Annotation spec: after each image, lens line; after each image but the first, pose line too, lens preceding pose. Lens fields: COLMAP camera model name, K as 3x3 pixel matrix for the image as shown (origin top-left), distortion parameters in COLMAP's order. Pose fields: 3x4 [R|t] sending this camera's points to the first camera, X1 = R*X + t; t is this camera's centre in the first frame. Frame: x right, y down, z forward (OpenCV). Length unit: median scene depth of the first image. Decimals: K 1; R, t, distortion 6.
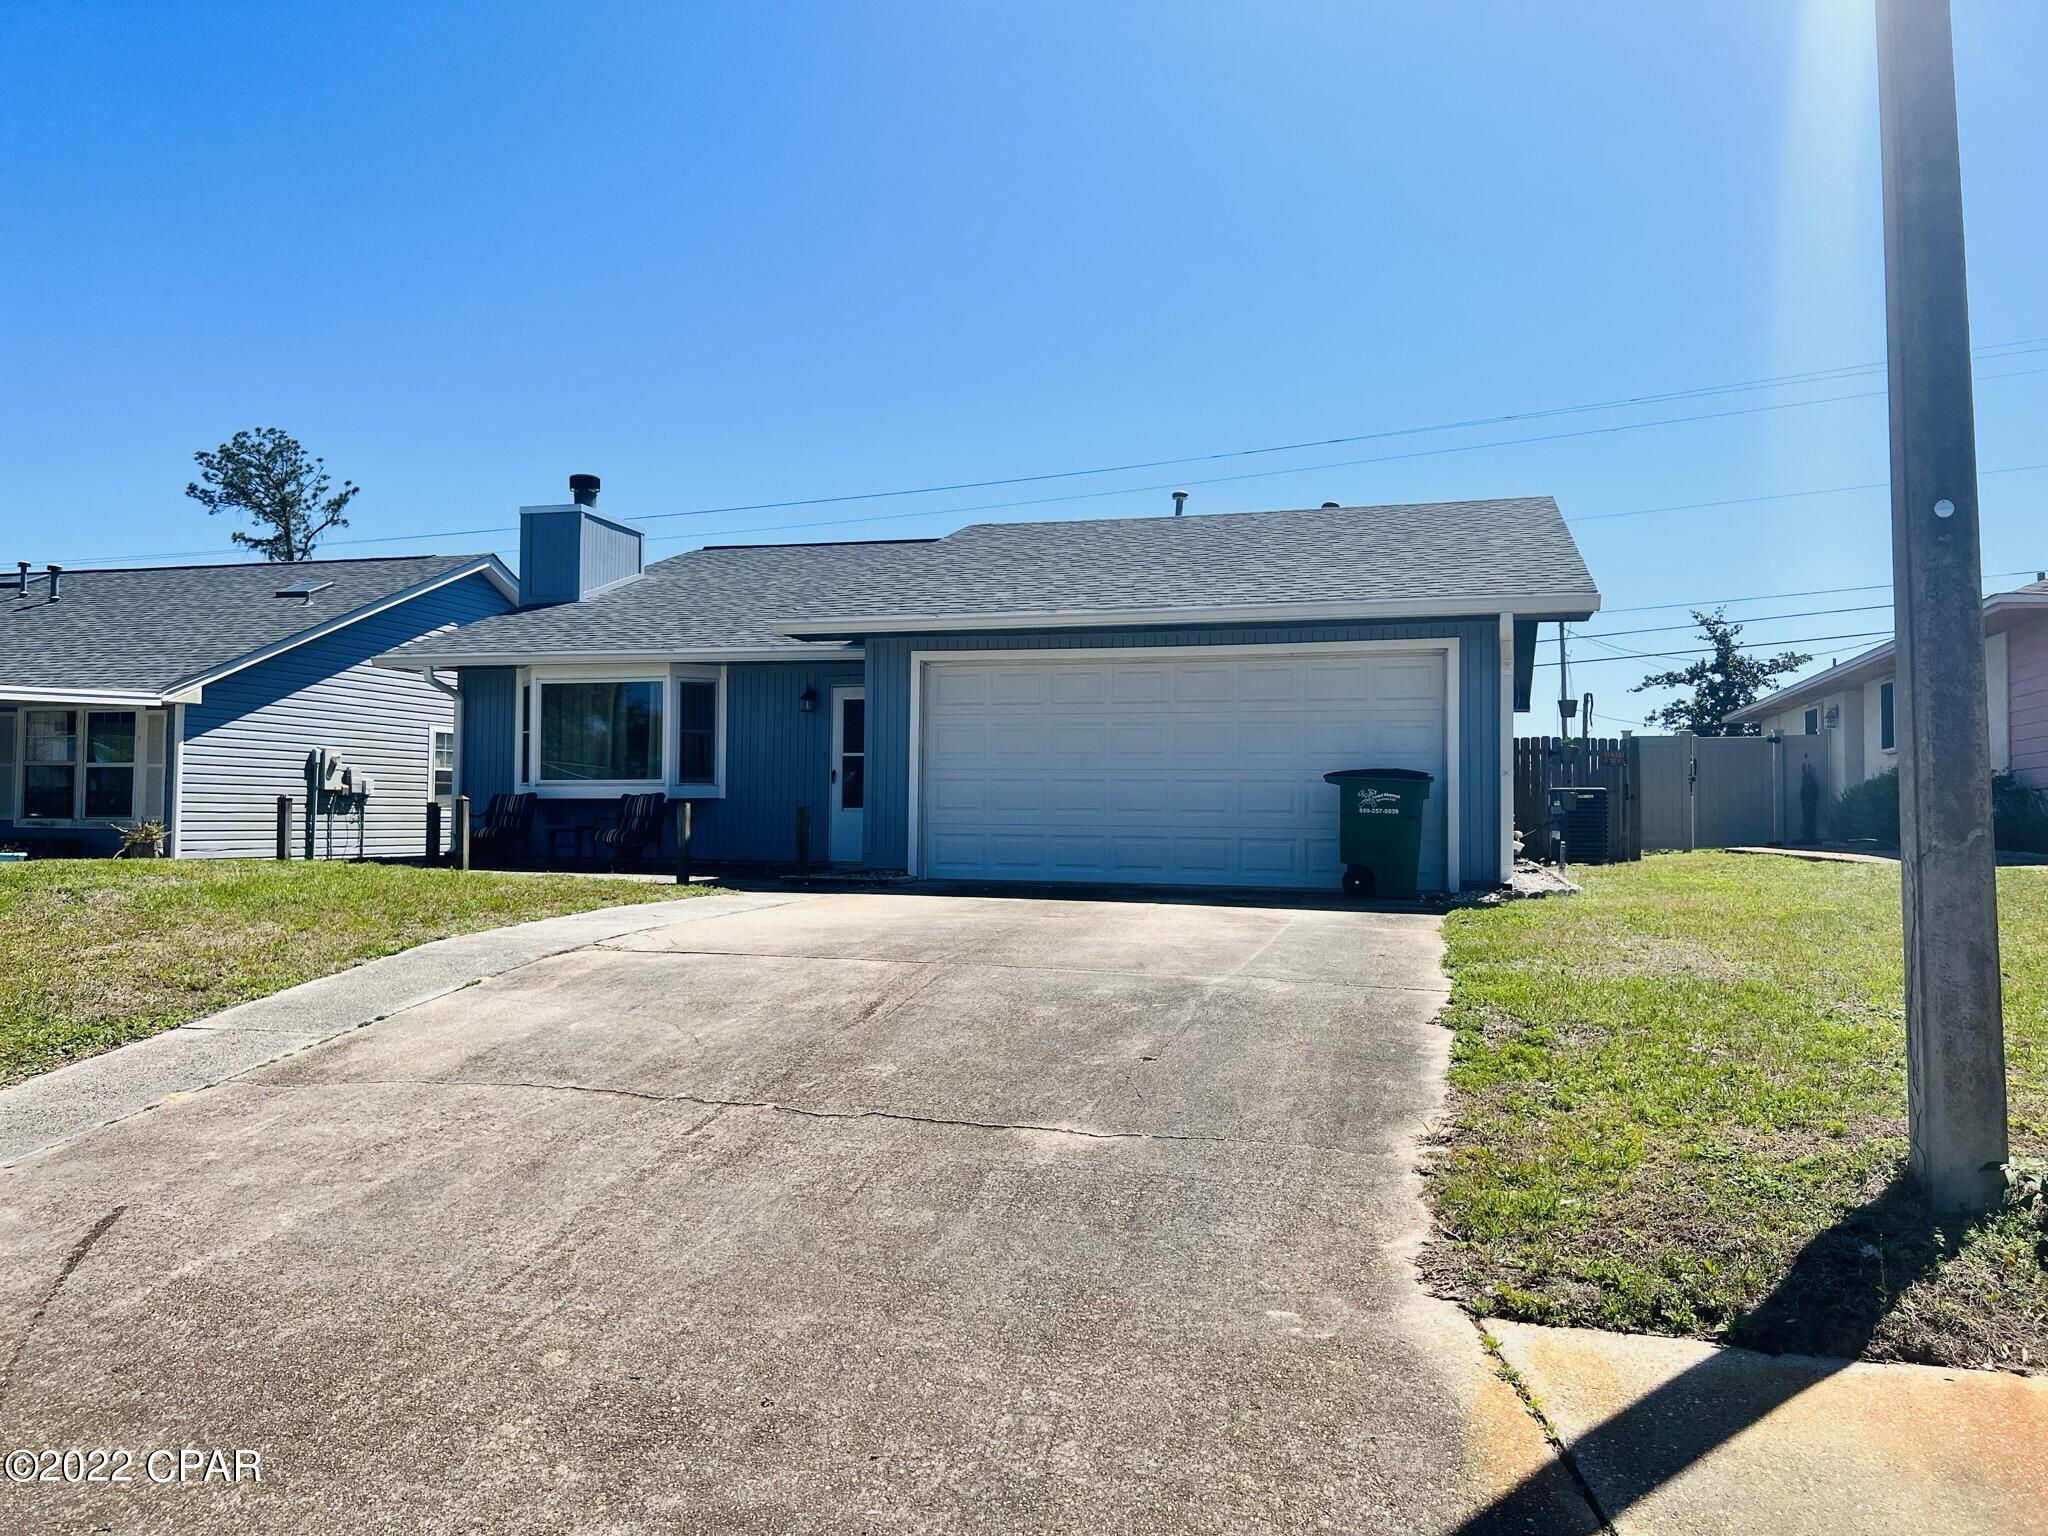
lens RADIAL K [[1516.1, 0, 1029.3], [0, 1516.1, 759.6], [0, 0, 1]] dist [0.043981, -0.034305]
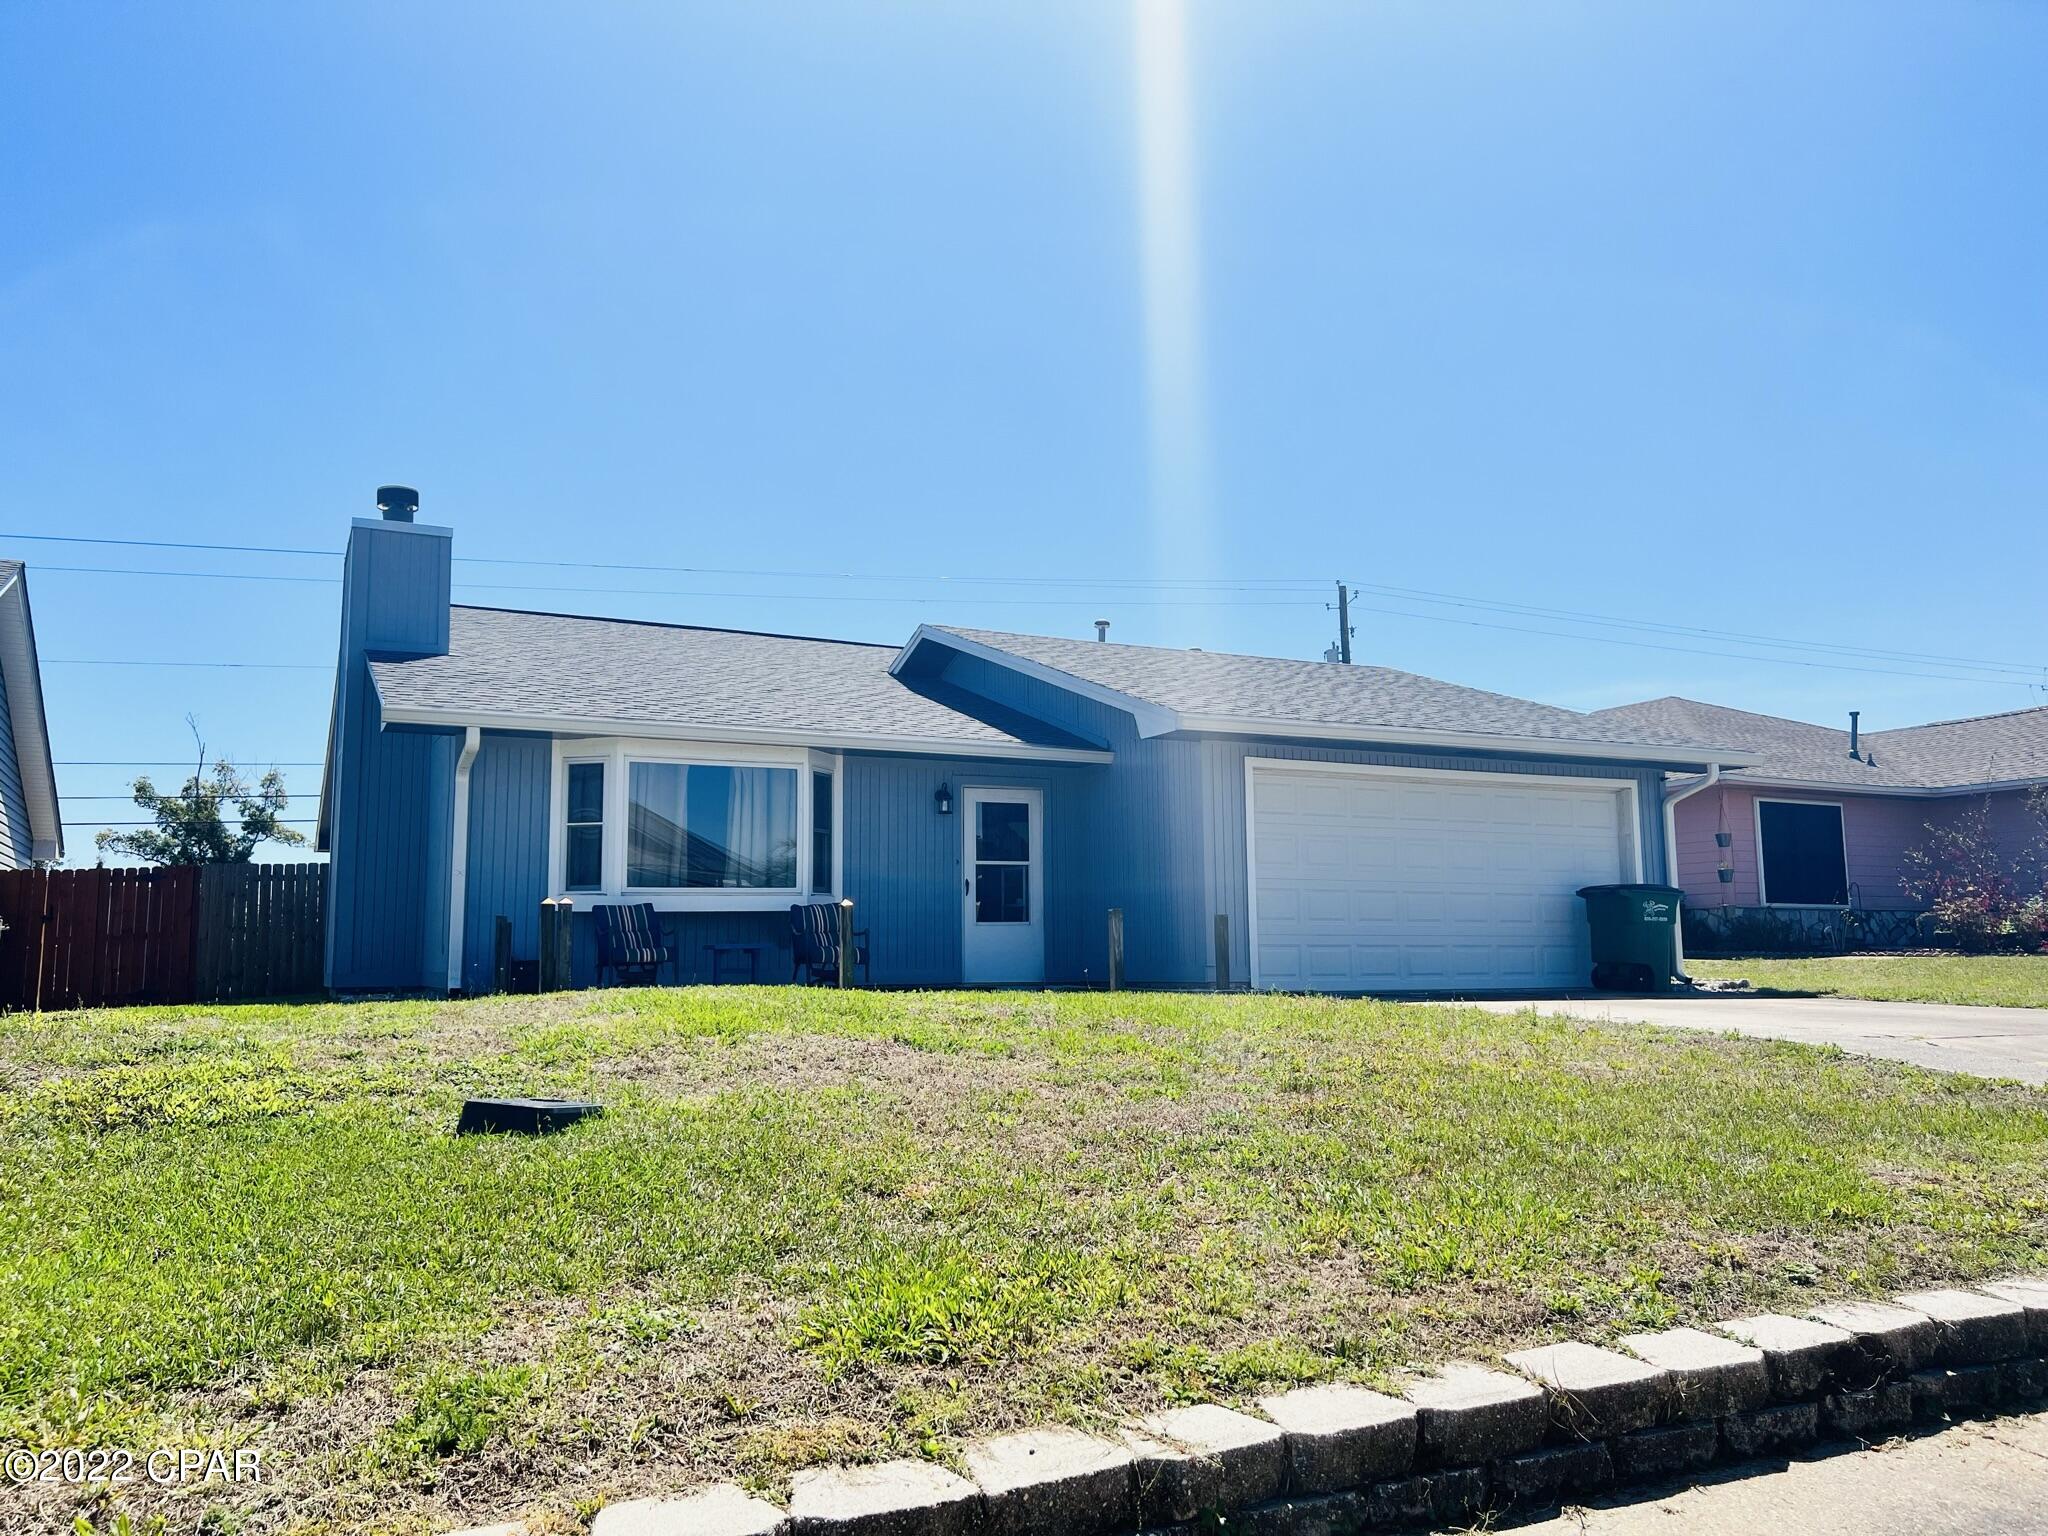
lens RADIAL K [[1486.9, 0, 1026.9], [0, 1486.9, 708.6], [0, 0, 1]] dist [0.092559, -0.001213]
pose [[0.742090, 0.093526, 0.663744, -0.609006], [-0.008368, 0.991434, -0.130343, 0.018420], [-0.670248, 0.091172, 0.736515, 0.281023]]
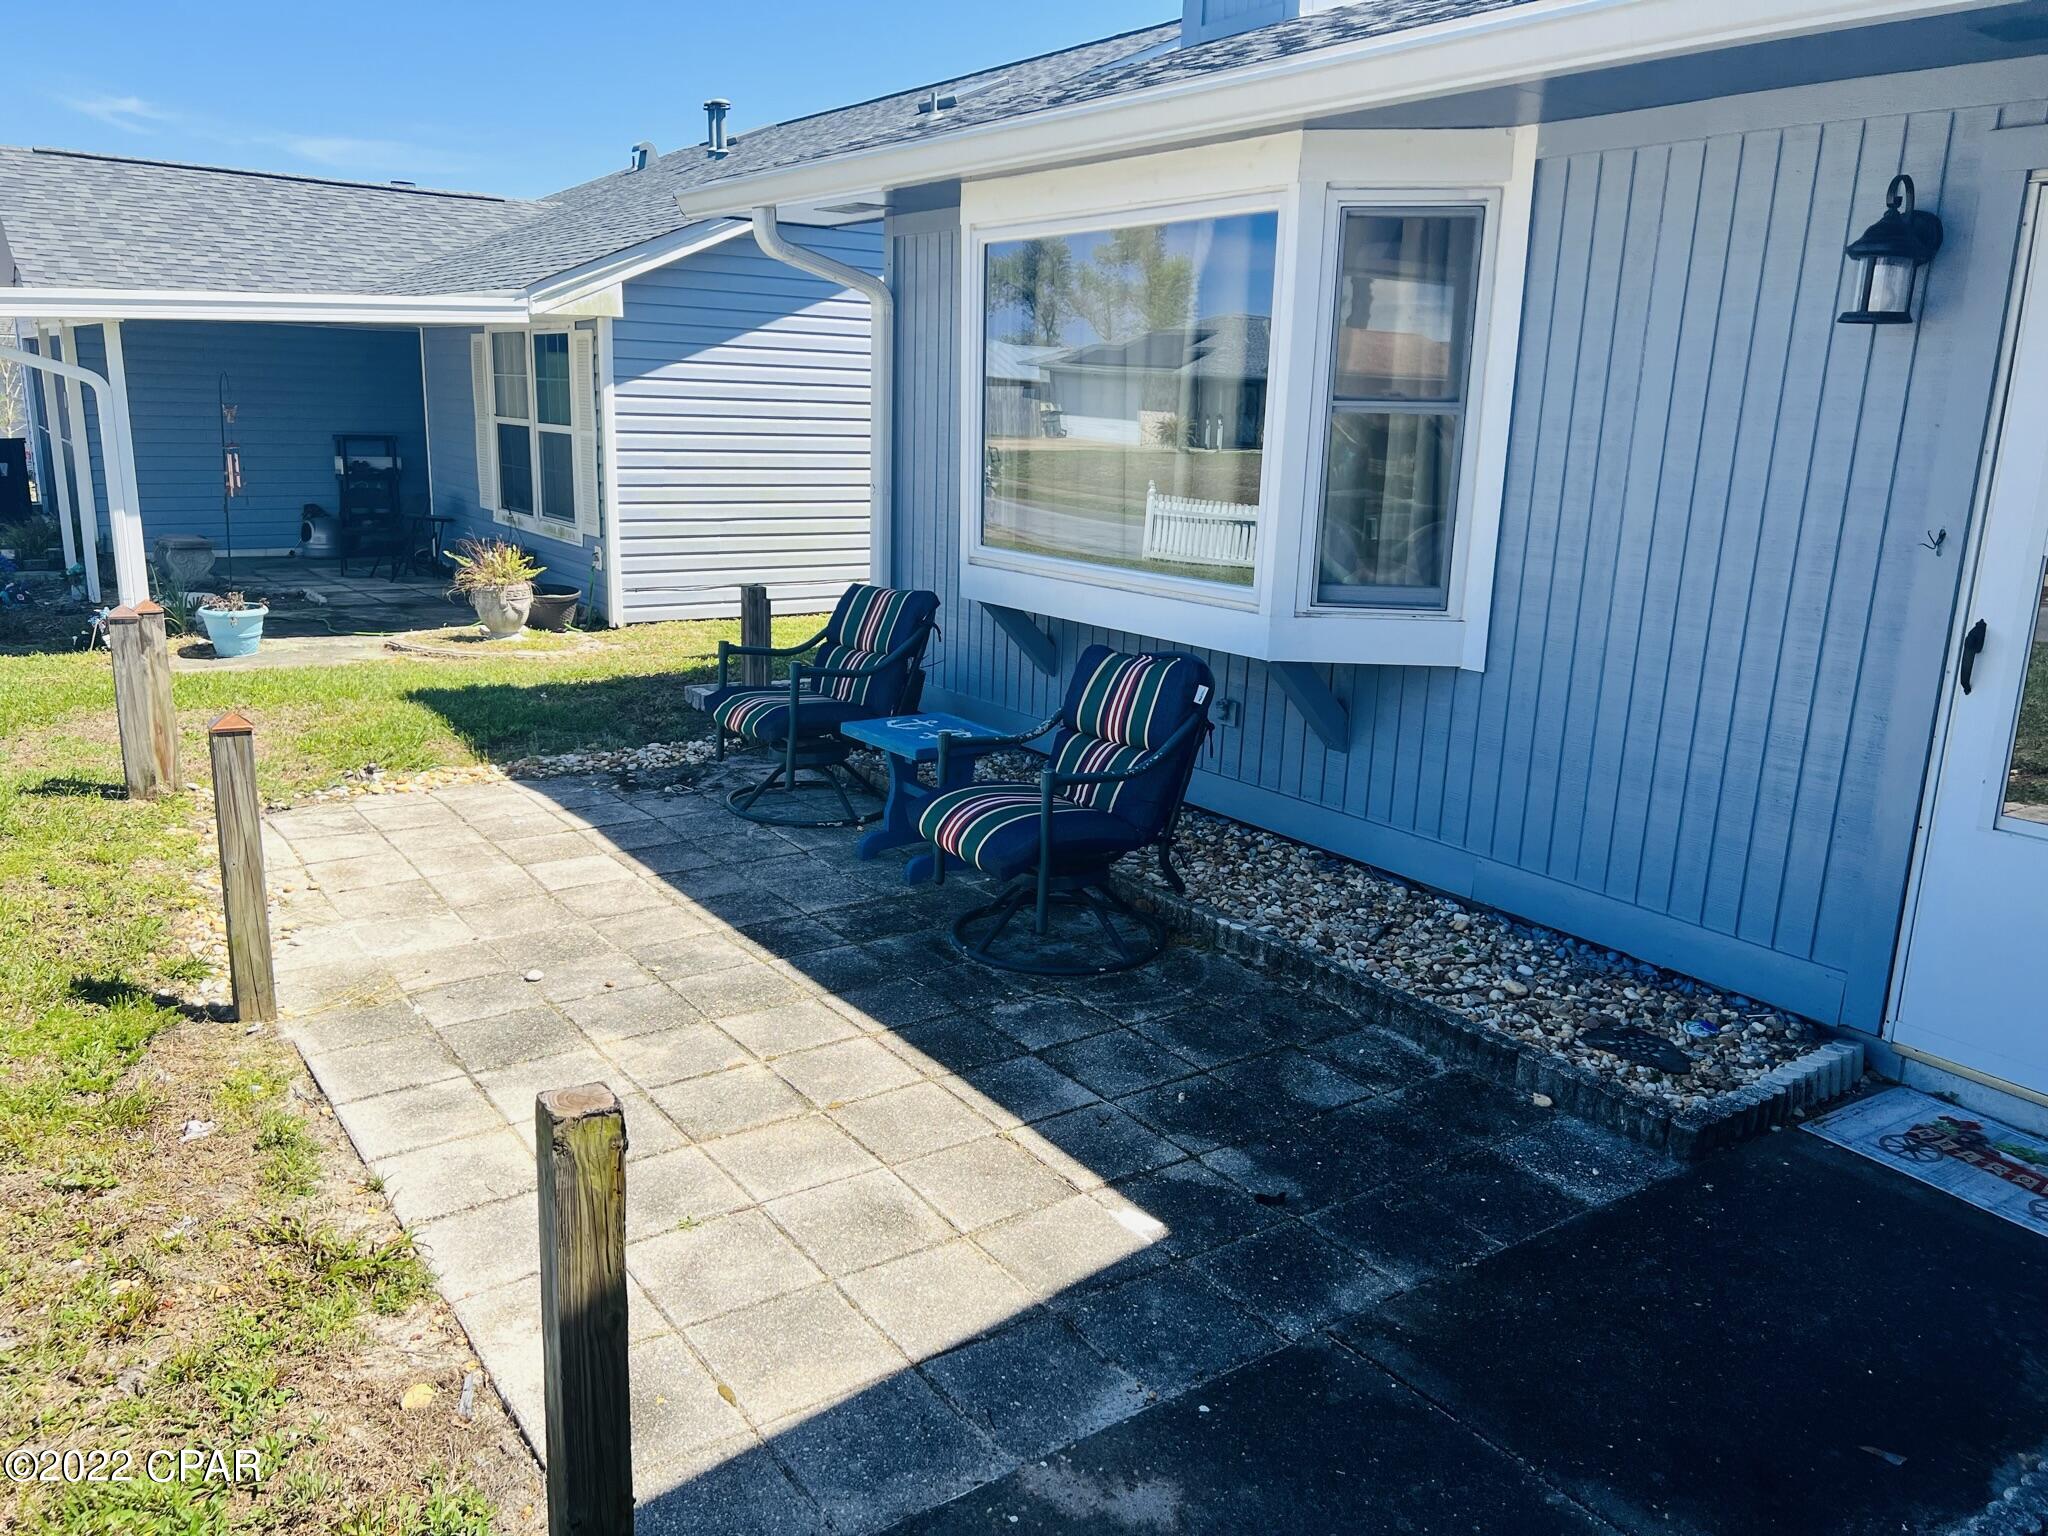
lens RADIAL K [[1515.1, 0, 1024.0], [0, 1515.1, 768.0], [0, 0, 1]] dist [0.036746, -0.040486]
pose [[0.784284, 0.161975, -0.598885, -0.090928], [0.000419, 0.965179, 0.261591, -0.023878], [0.620402, -0.205413, 0.756906, 0.668122]]
